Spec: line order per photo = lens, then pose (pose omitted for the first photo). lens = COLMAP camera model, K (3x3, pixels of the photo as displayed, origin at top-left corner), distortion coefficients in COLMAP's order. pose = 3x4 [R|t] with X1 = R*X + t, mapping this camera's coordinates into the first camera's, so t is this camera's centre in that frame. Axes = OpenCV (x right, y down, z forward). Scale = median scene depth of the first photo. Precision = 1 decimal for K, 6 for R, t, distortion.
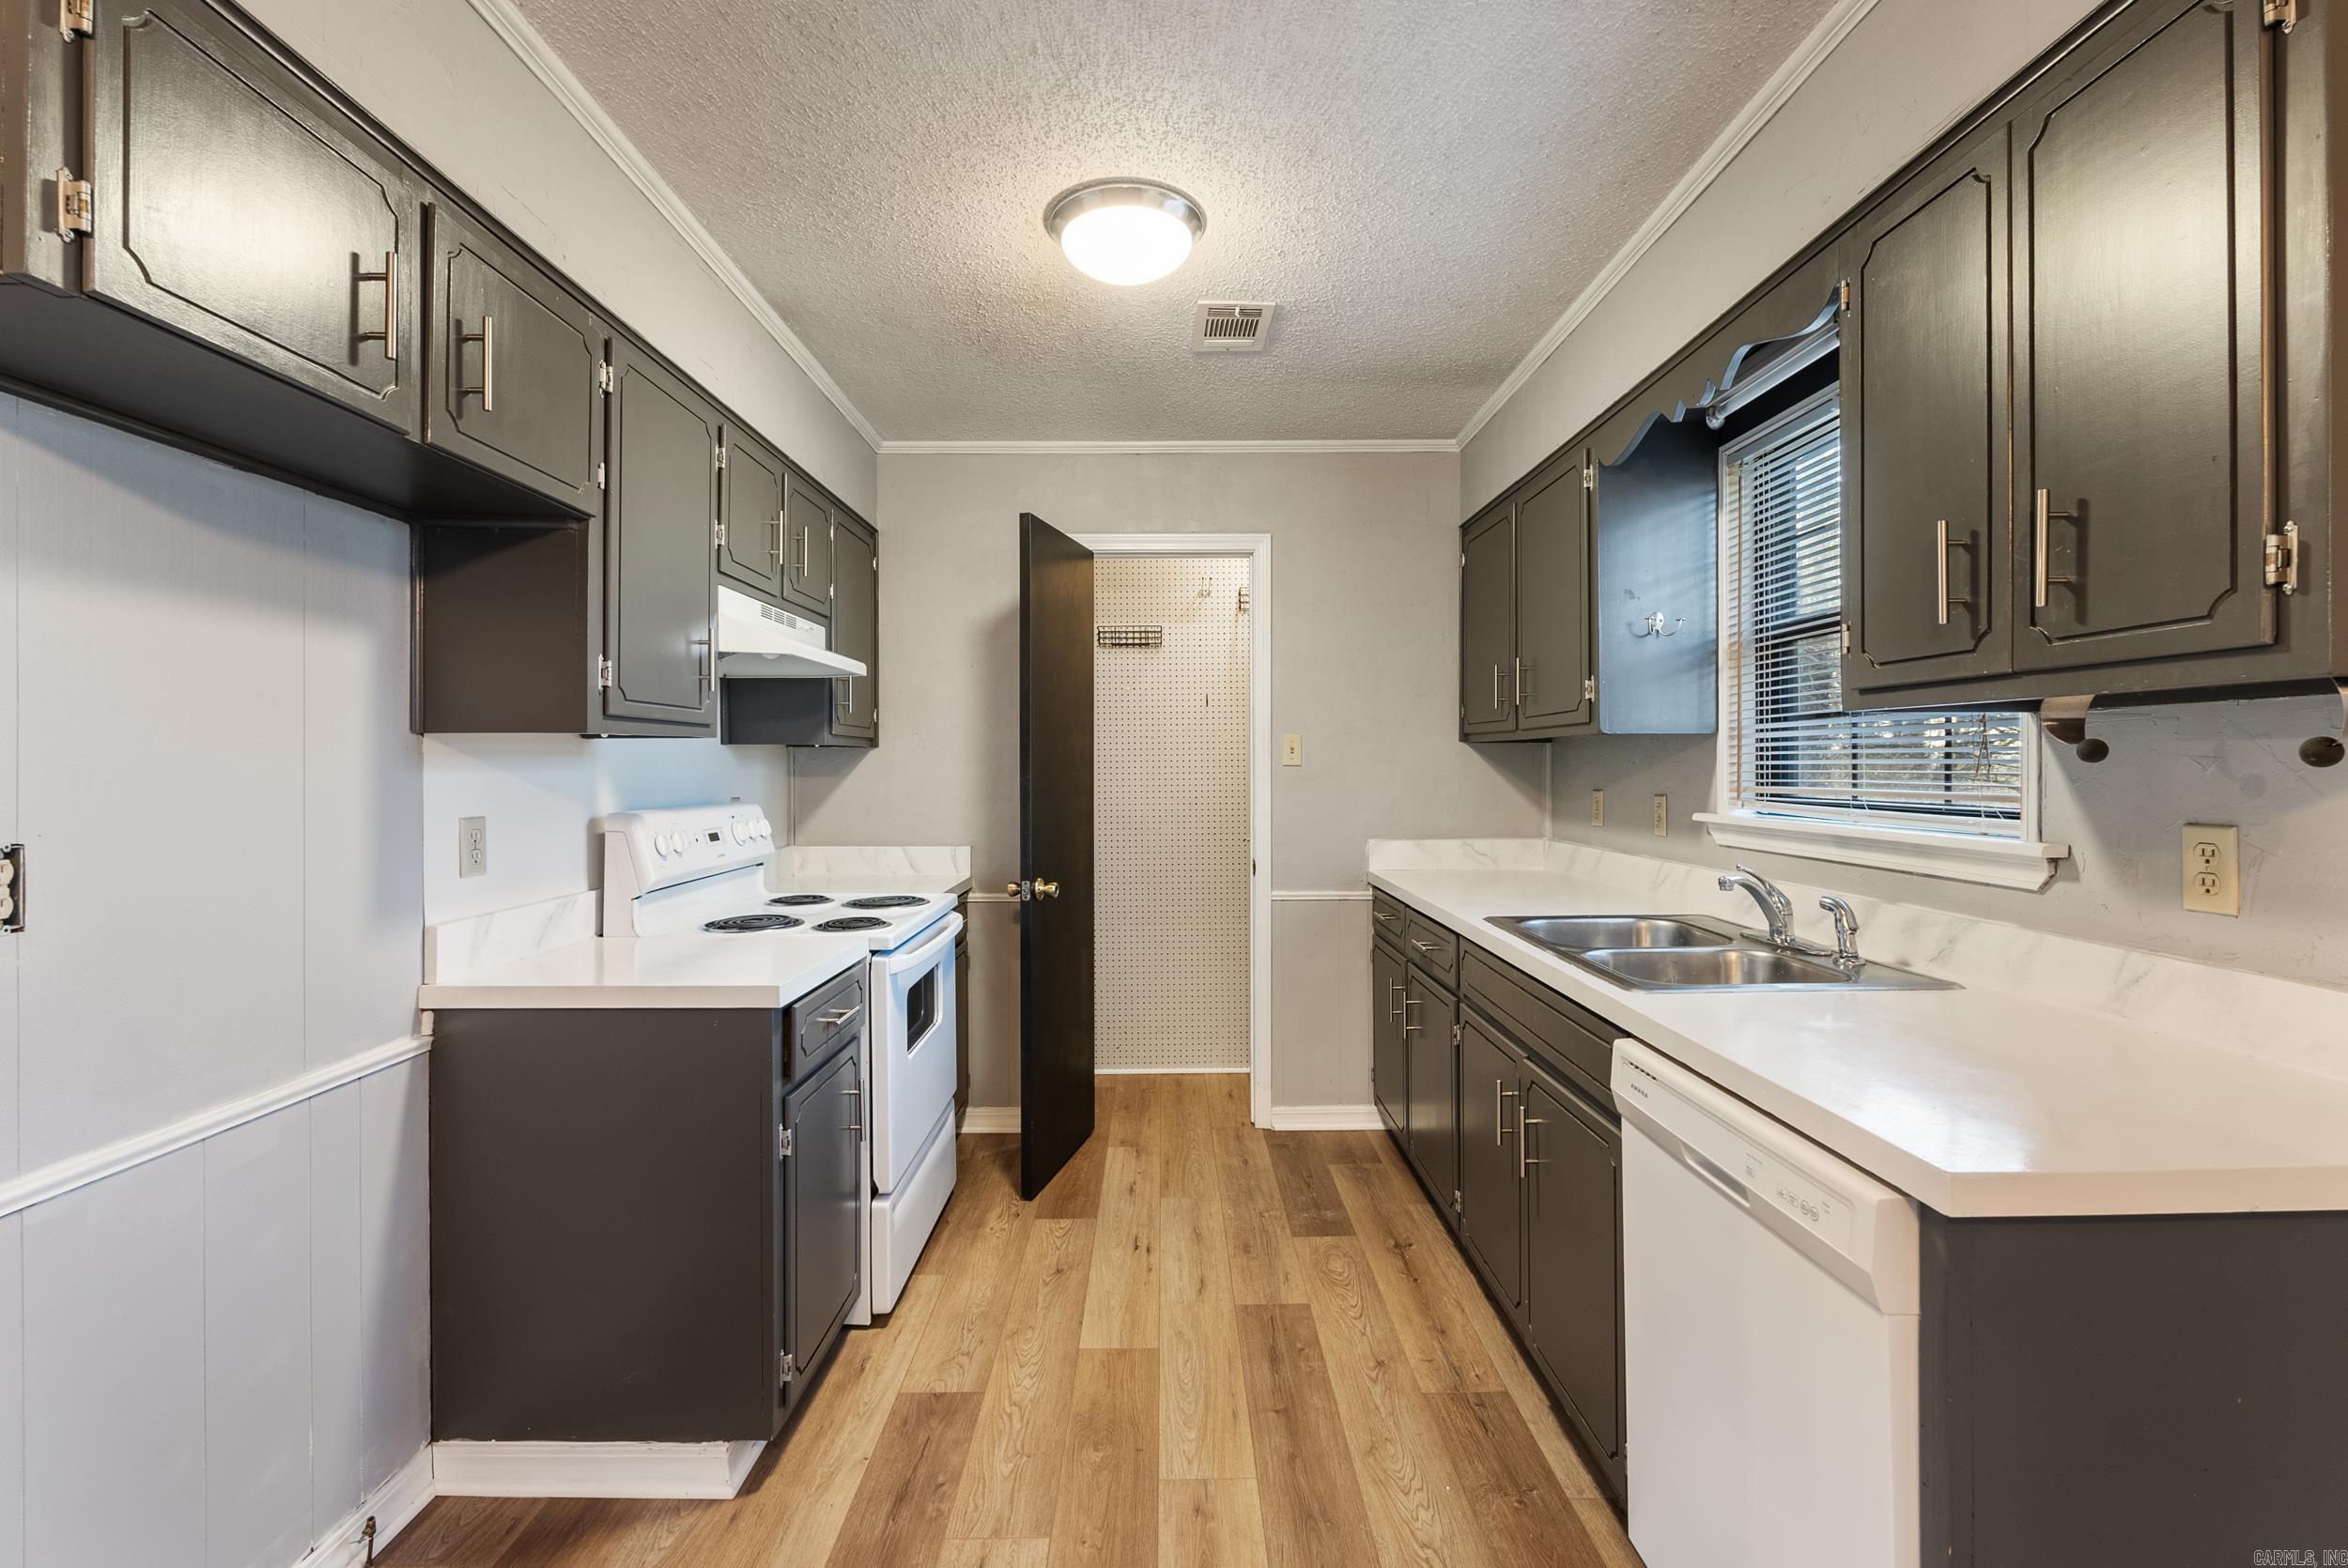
lens RADIAL K [[1033.6, 0, 1169.0], [0, 1033.6, 770.3], [0, 0, 1]] dist [-0.001156, -0.000858]
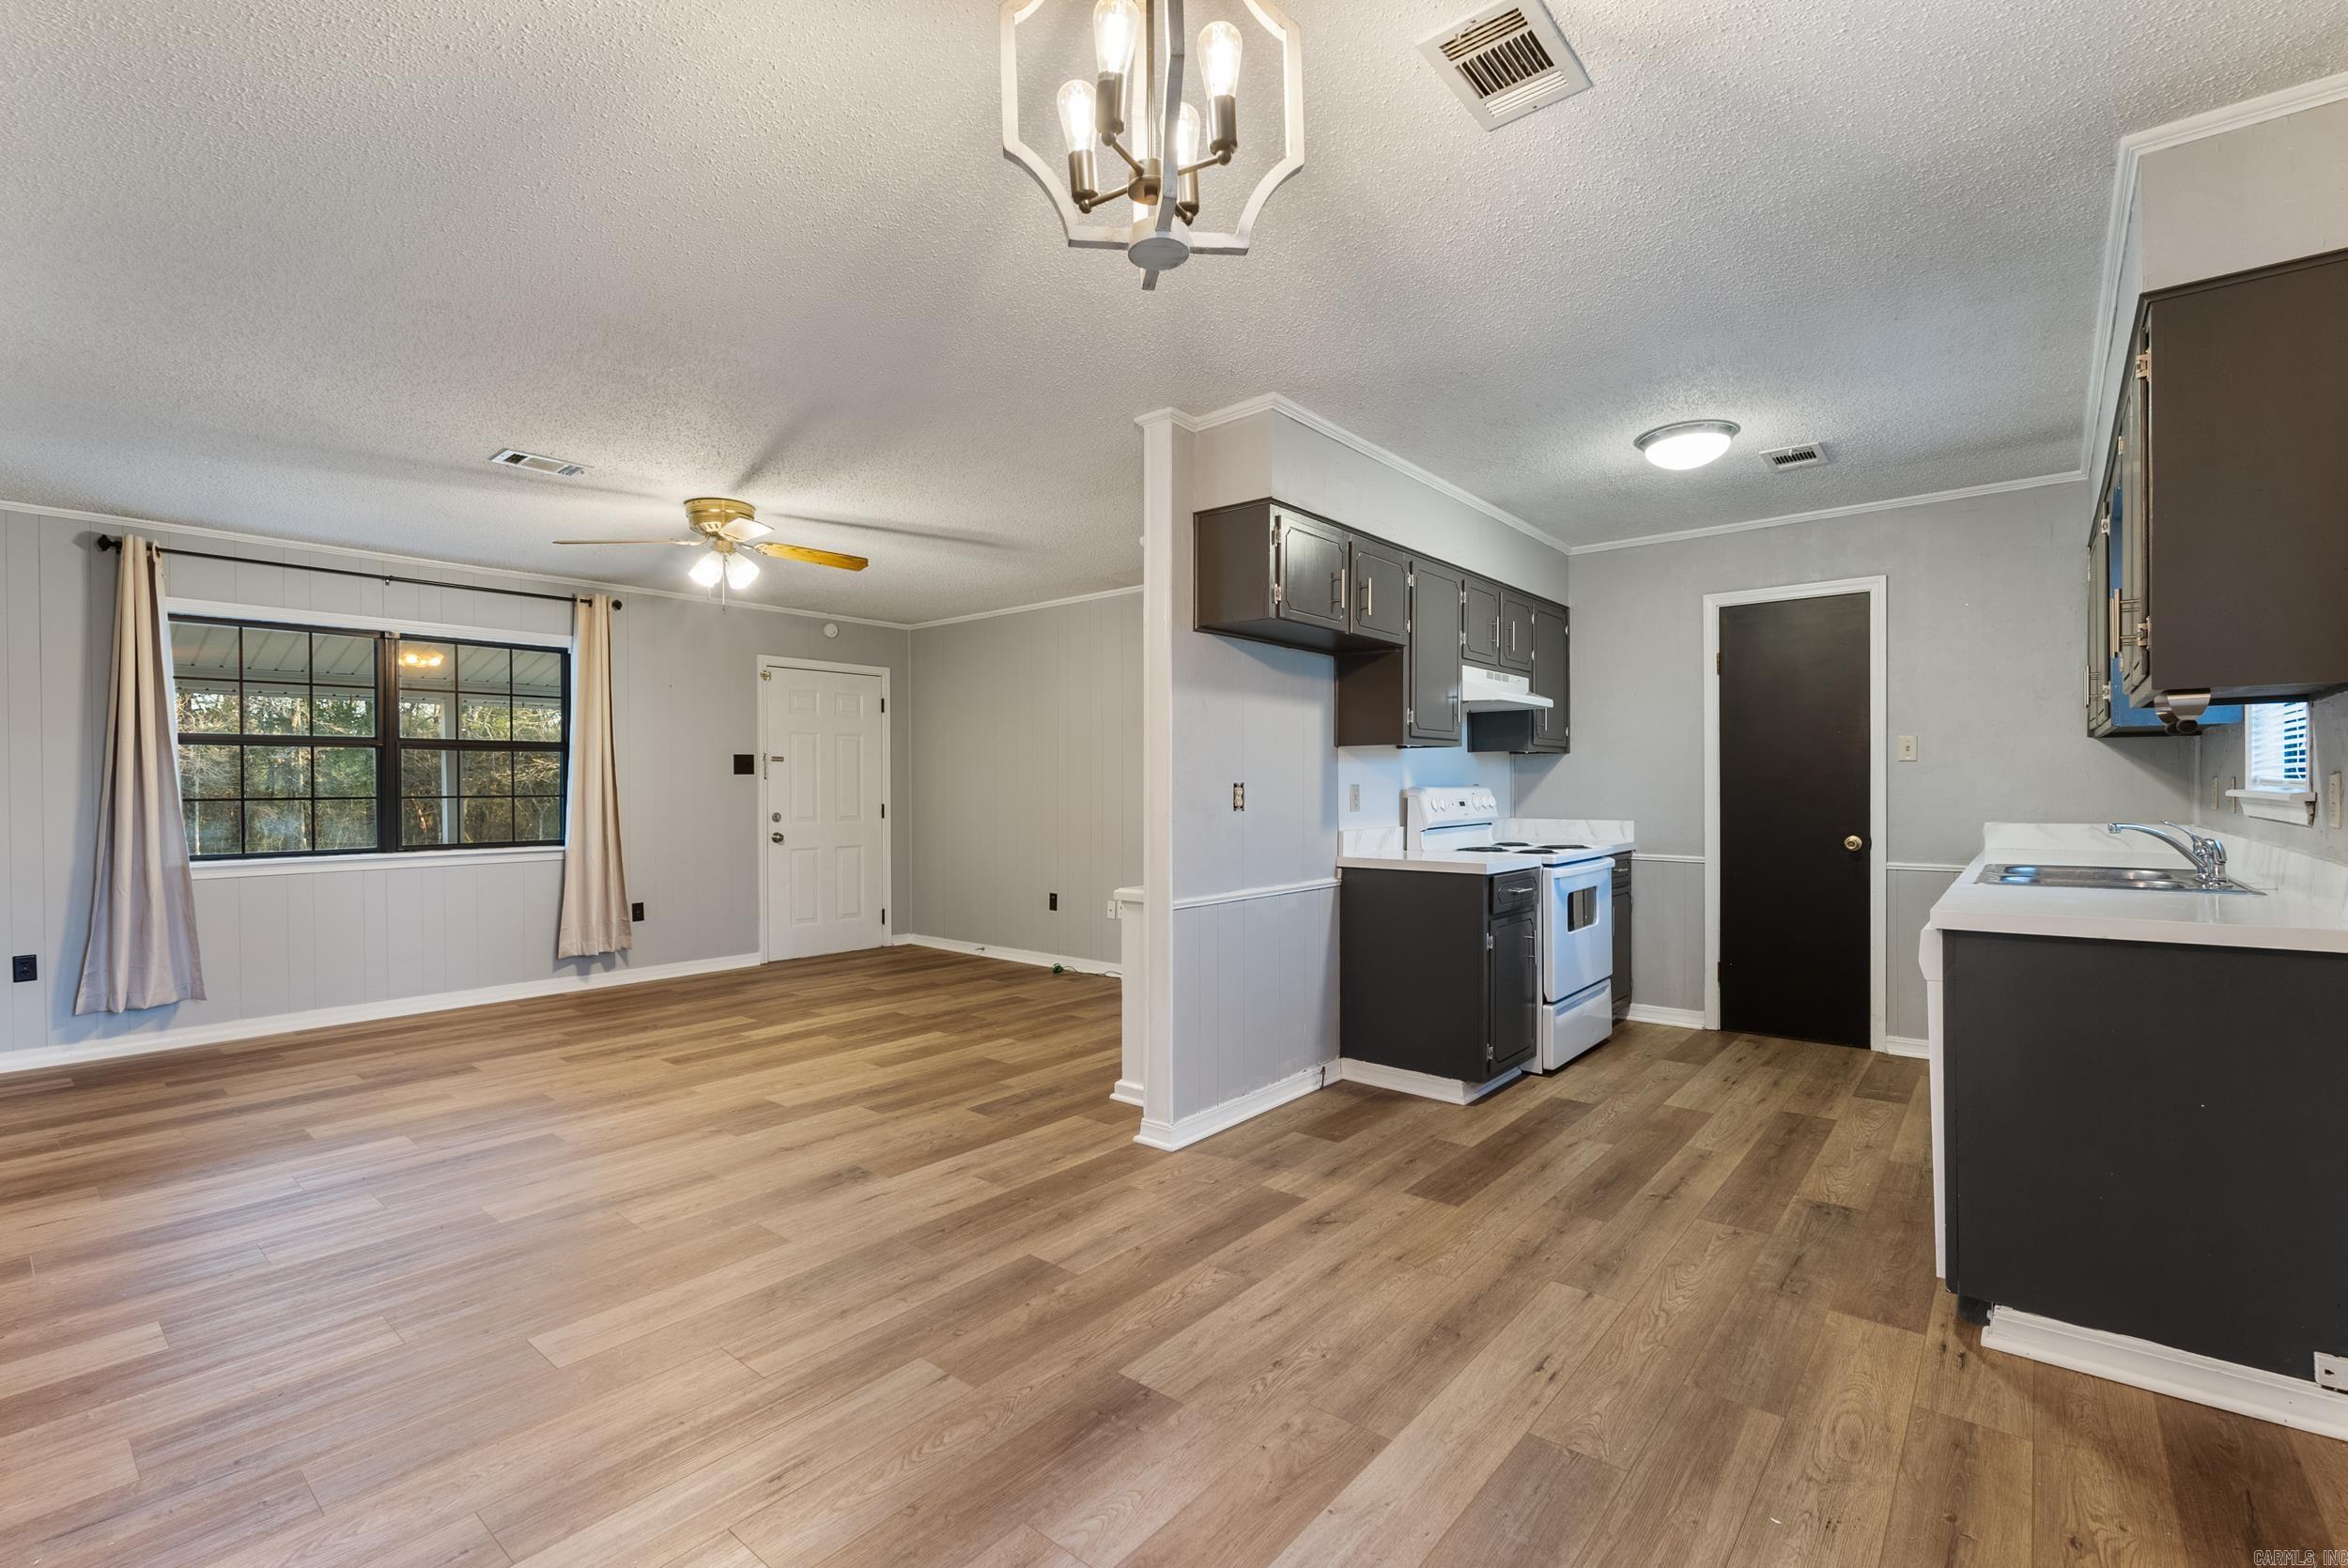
lens RADIAL K [[1033.6, 0, 1187.6], [0, 1033.6, 790.3], [0, 0, 1]] dist [-0.001156, -0.000858]
pose [[0.768404, 0.001865, -0.639962, 0.416859], [-0.000937, 0.999998, 0.001789, 0.048916], [0.639964, -0.000775, 0.768404, -0.832250]]
